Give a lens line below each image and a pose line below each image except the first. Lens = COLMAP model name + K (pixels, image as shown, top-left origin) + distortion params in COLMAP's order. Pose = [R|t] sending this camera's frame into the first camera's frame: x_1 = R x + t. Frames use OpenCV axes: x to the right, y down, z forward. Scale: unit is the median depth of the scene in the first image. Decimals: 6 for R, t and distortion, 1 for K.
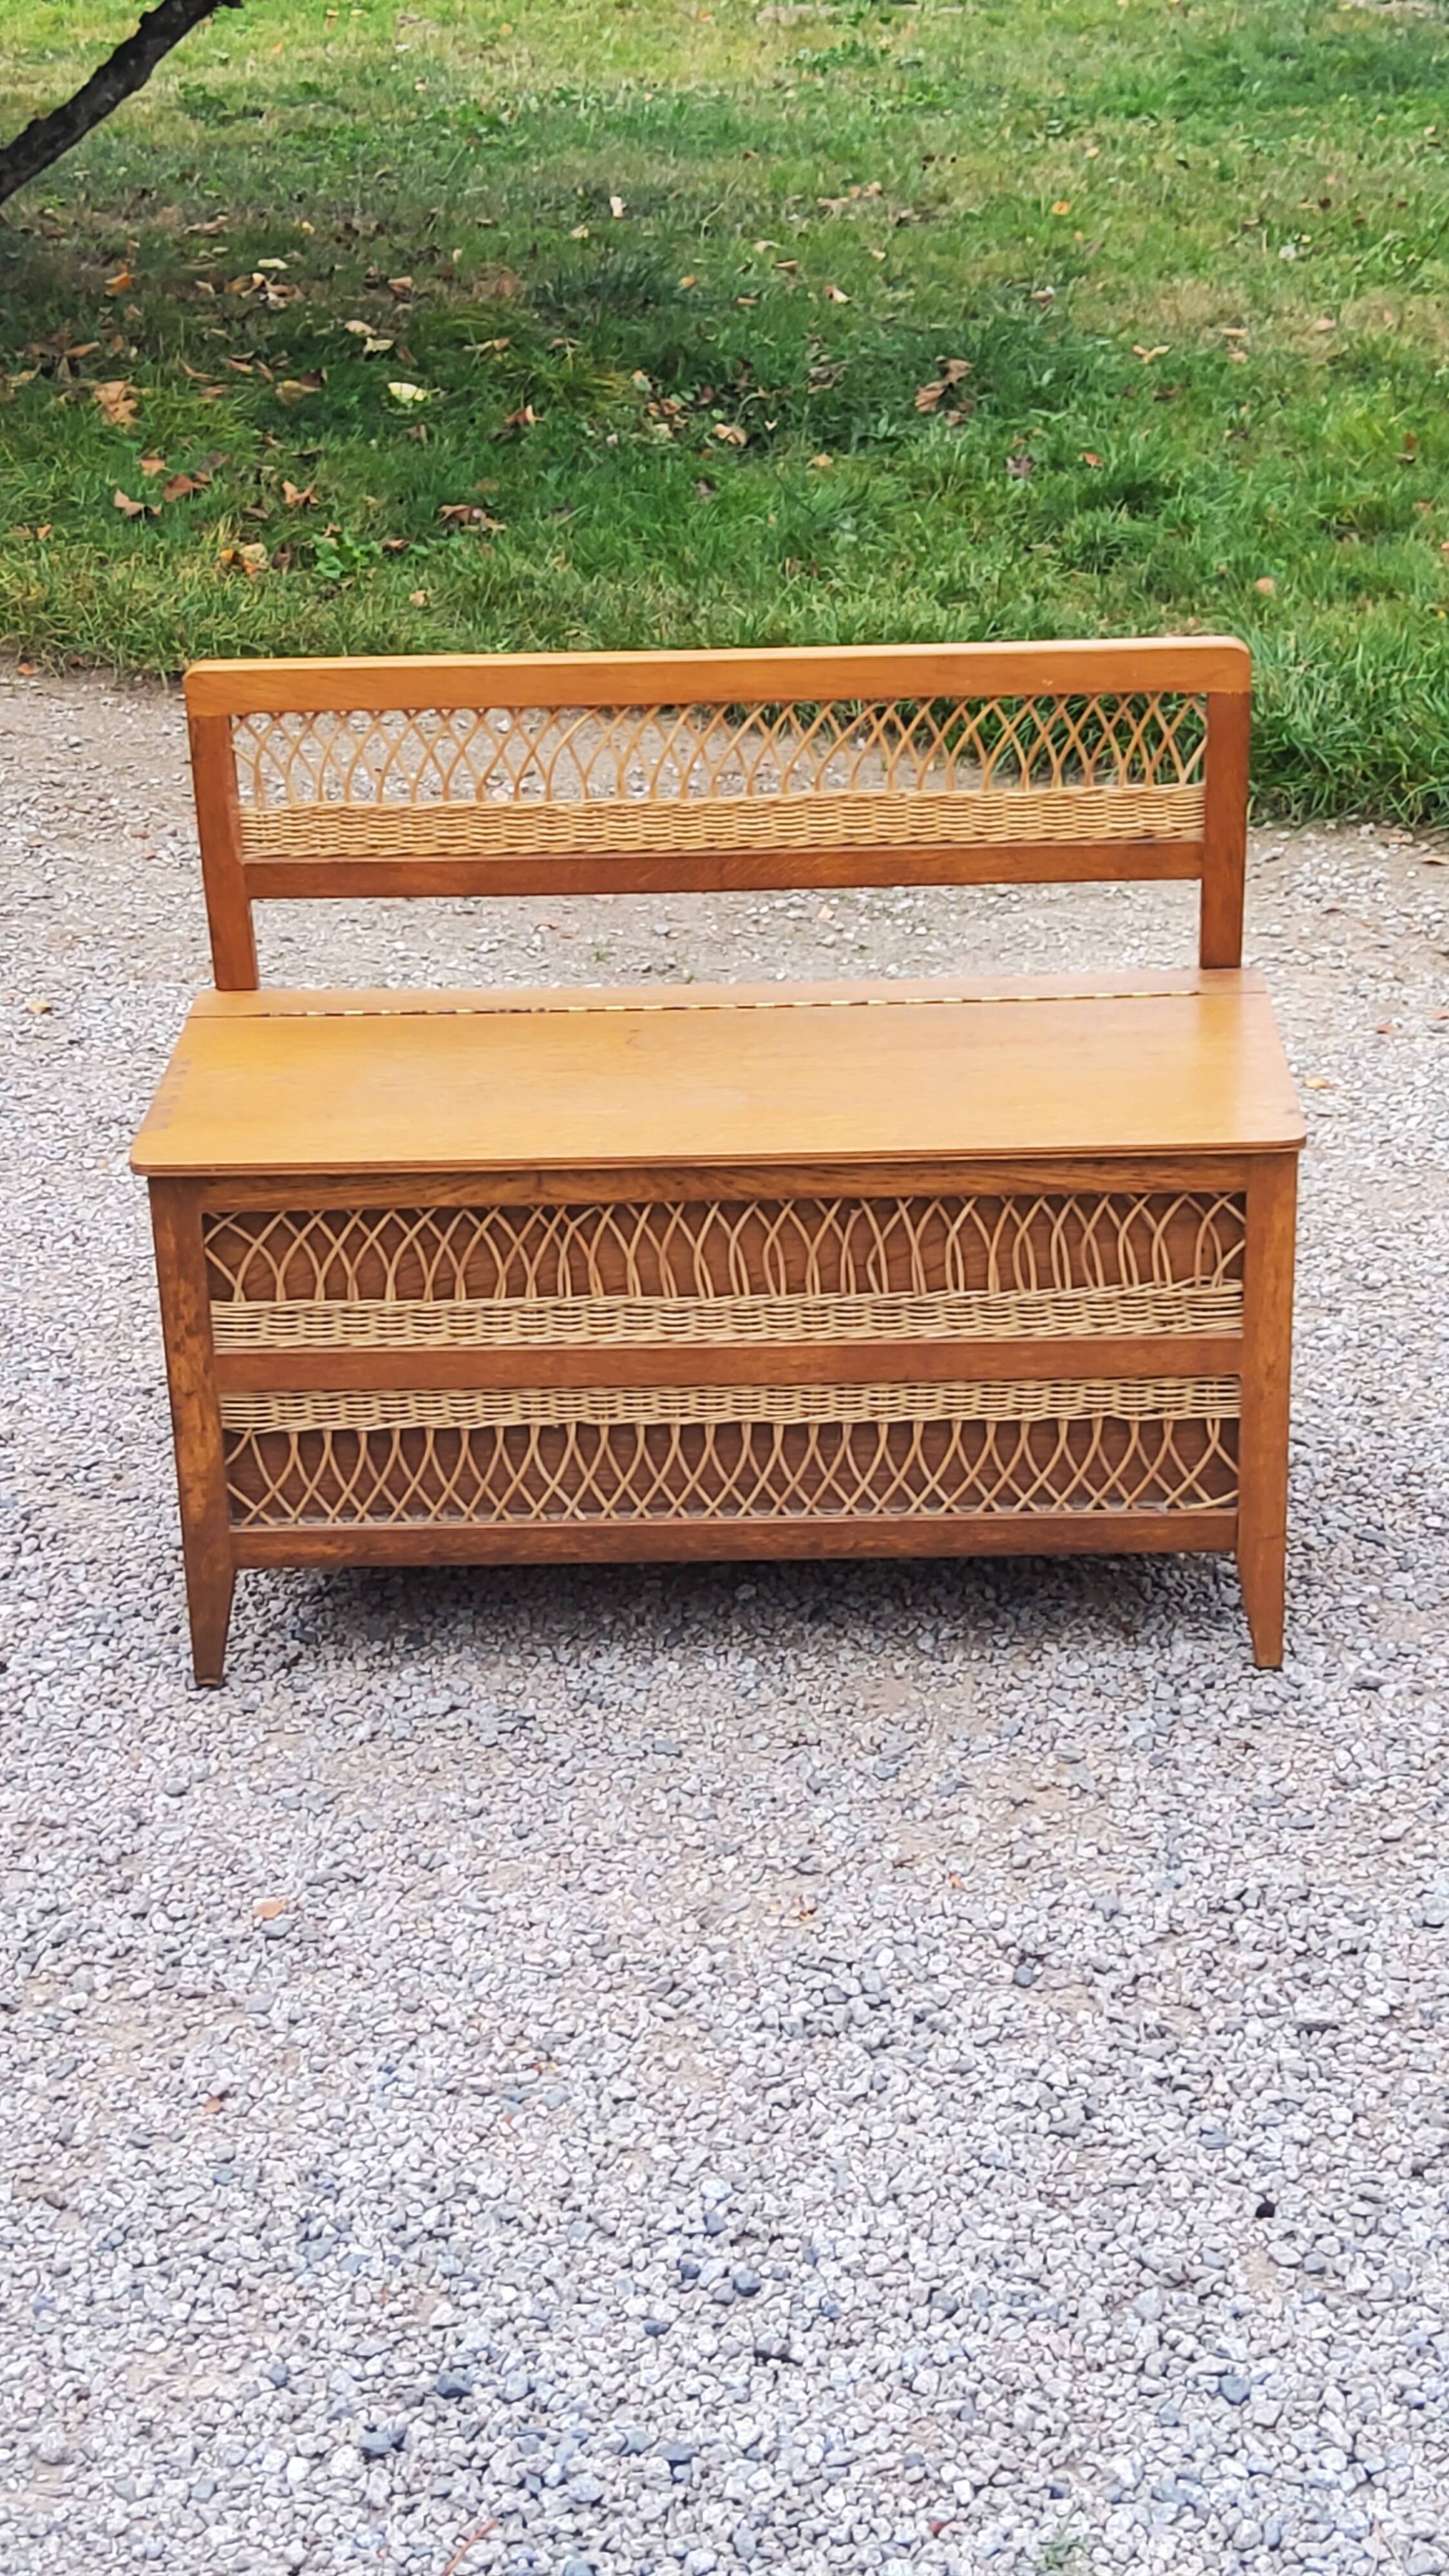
lens RADIAL K [[3866.0, 0, 758.1], [0, 3866.0, 1238.0], [0, 0, 1]] dist [0.117167, 0.000000]
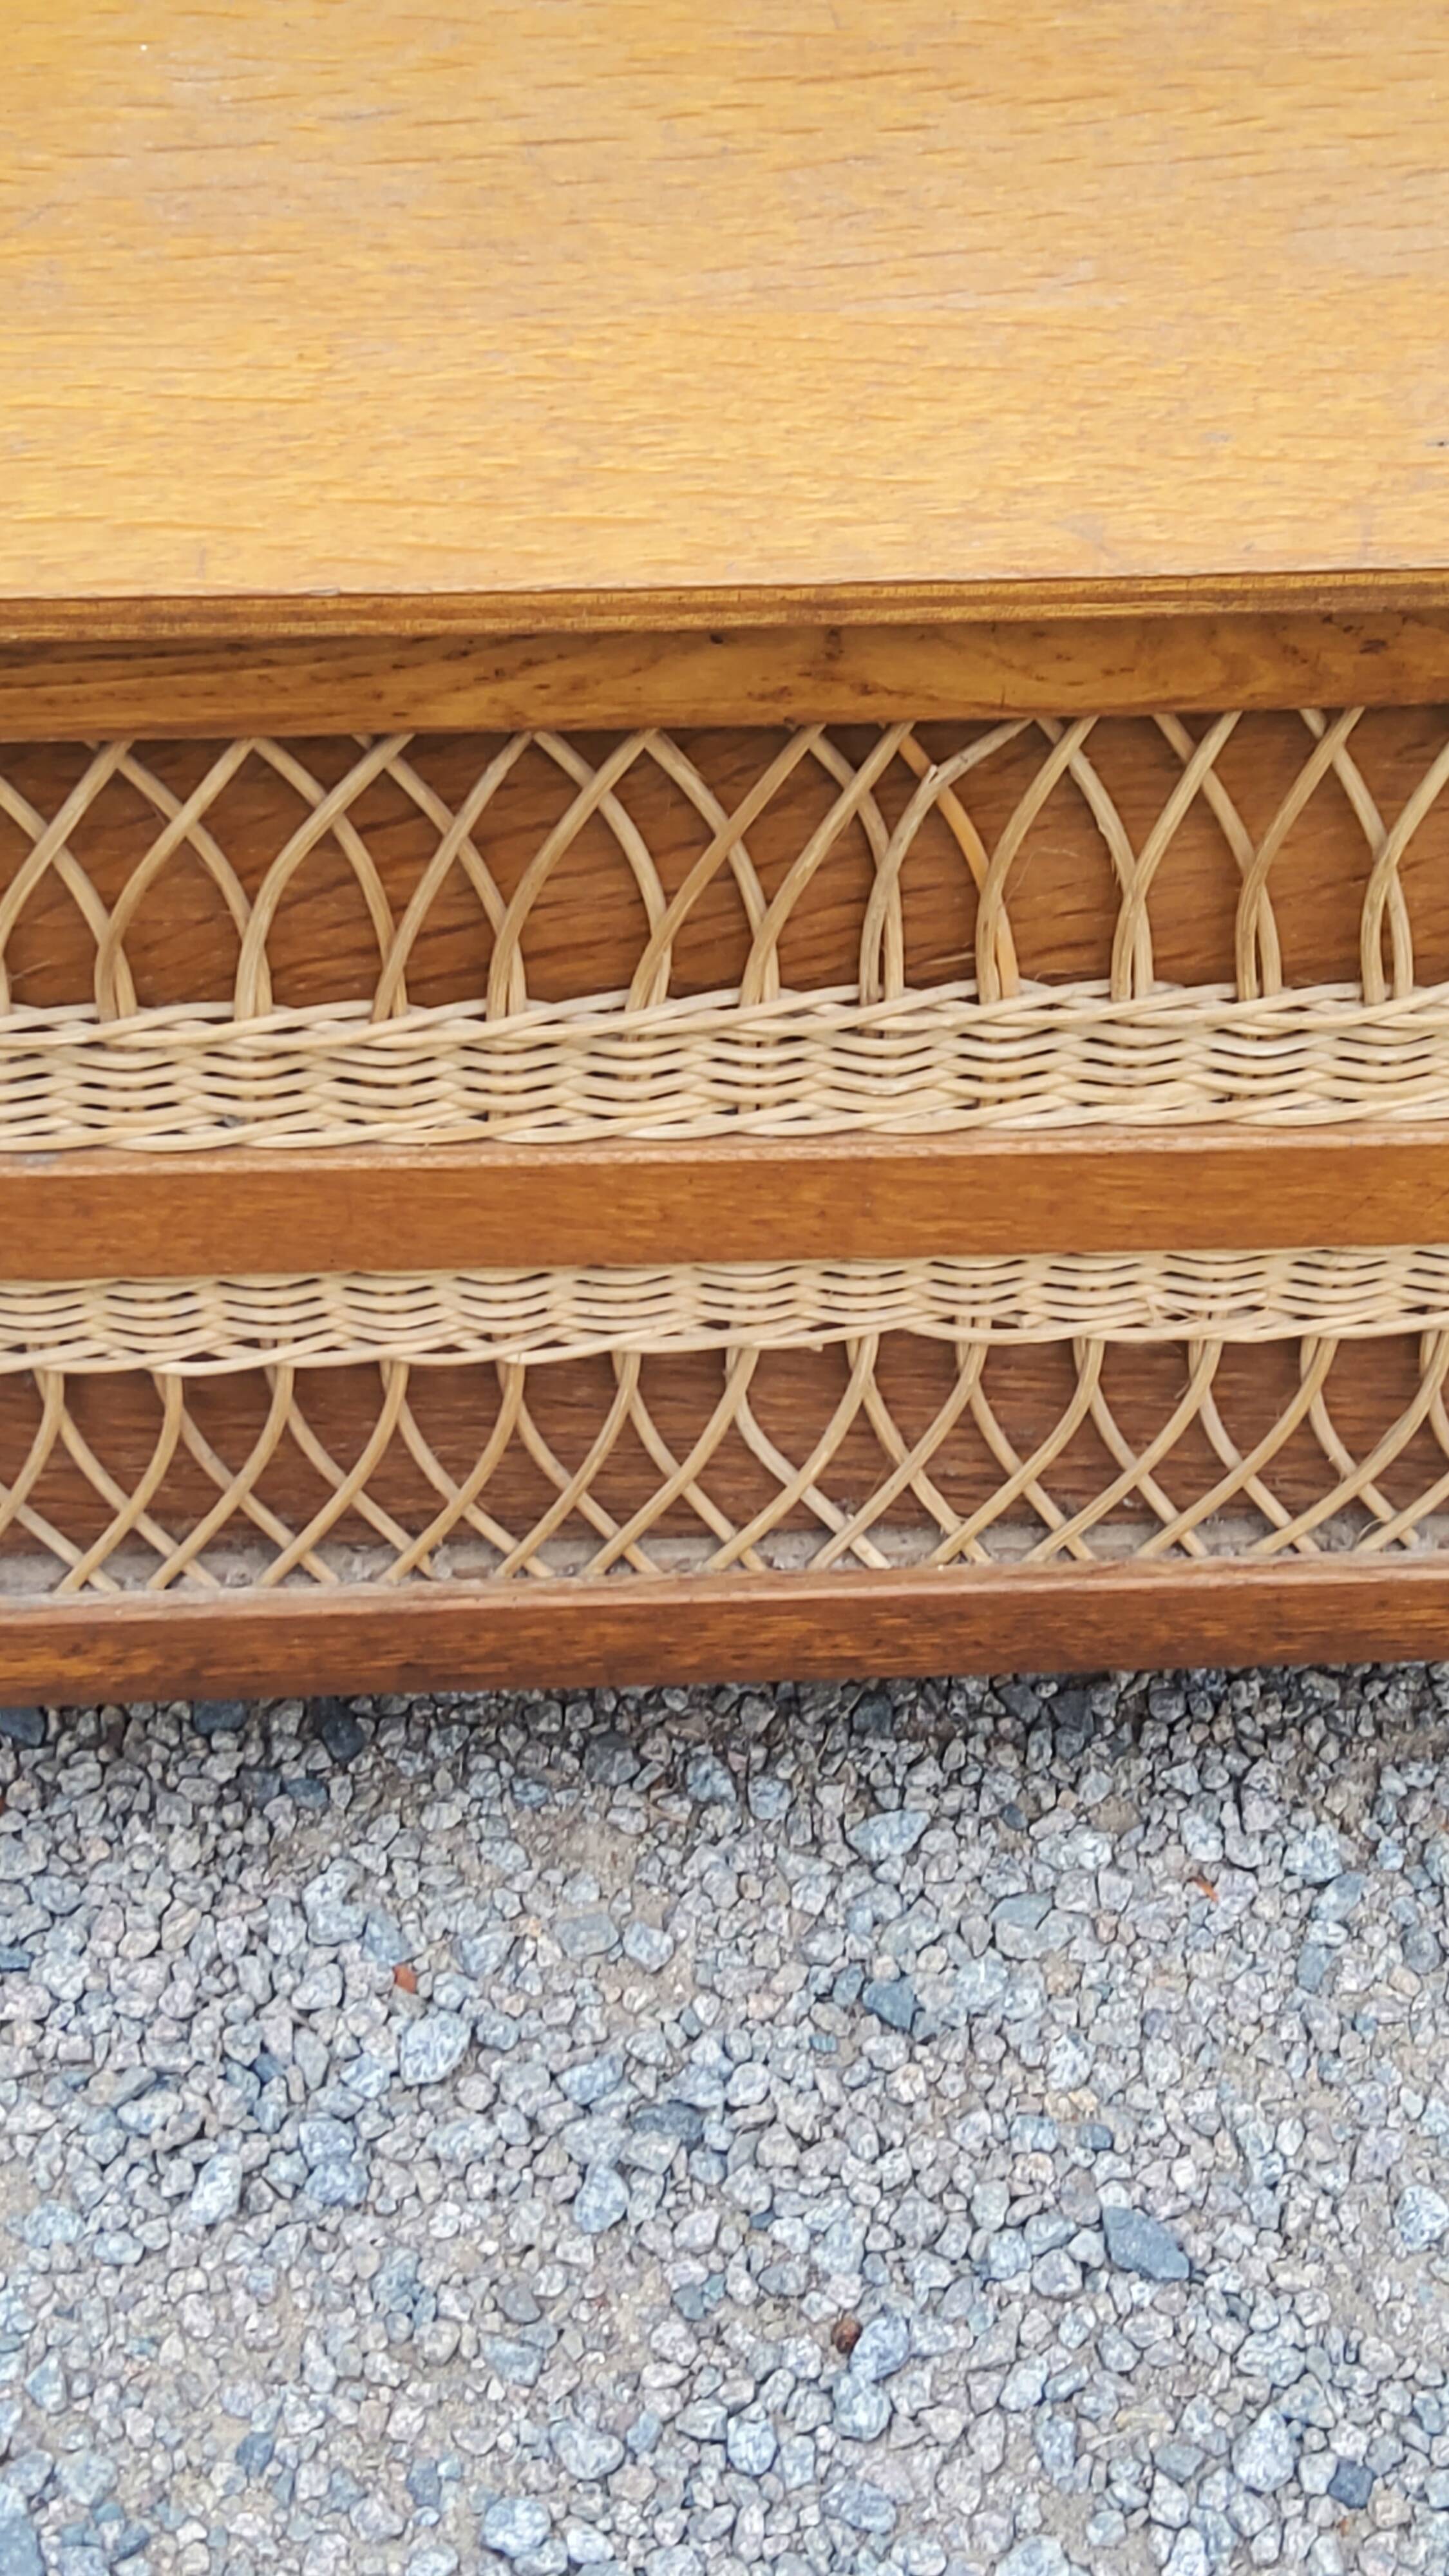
lens RADIAL K [[3866.0, 0, 751.9], [0, 3866.0, 1272.2], [0, 0, 1]] dist [0.117167, 0.000000]
pose [[0.996966, -0.024728, 0.073802, -0.079325], [-0.005503, 0.923426, 0.383737, -0.072314], [-0.077640, -0.382979, 0.920488, 0.725328]]
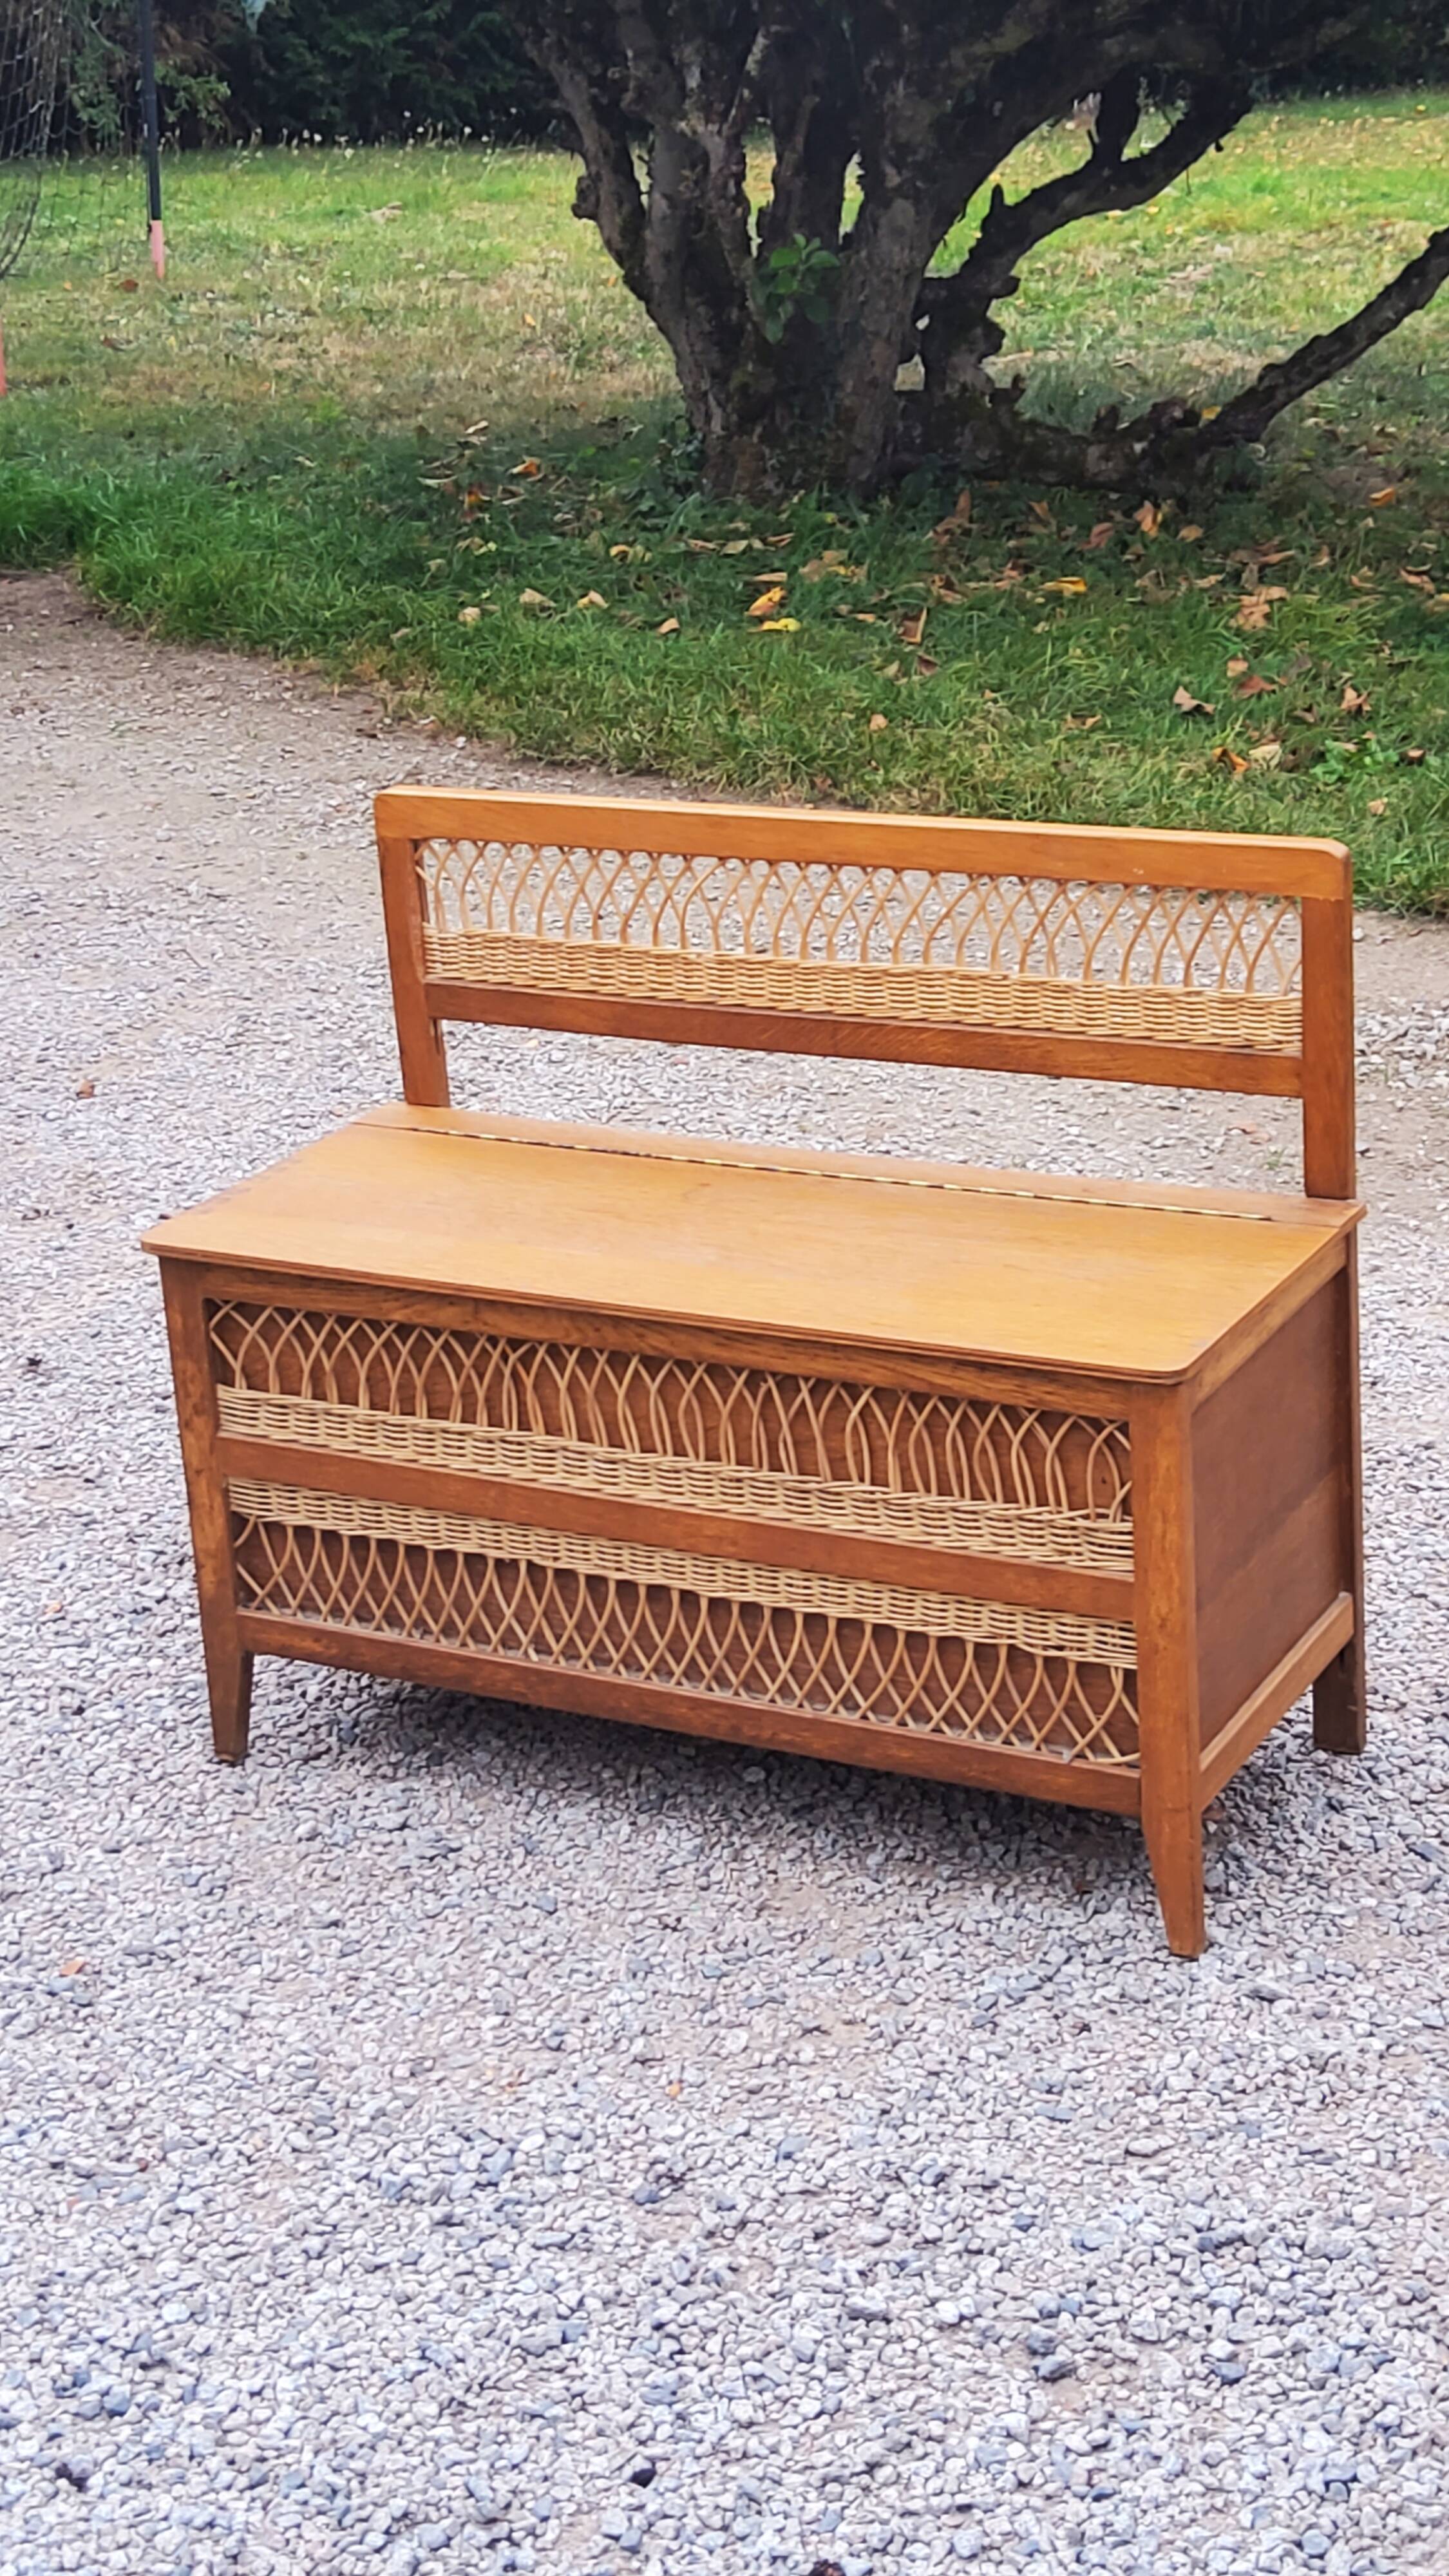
lens RADIAL K [[3866.0, 0, 769.6], [0, 3866.0, 1263.3], [0, 0, 1]] dist [0.117167, 0.000000]
pose [[0.890967, 0.128511, -0.435503, 0.430402], [-0.152145, 0.988163, -0.019669, -0.017288], [0.427820, 0.083784, 0.899973, 0.128634]]
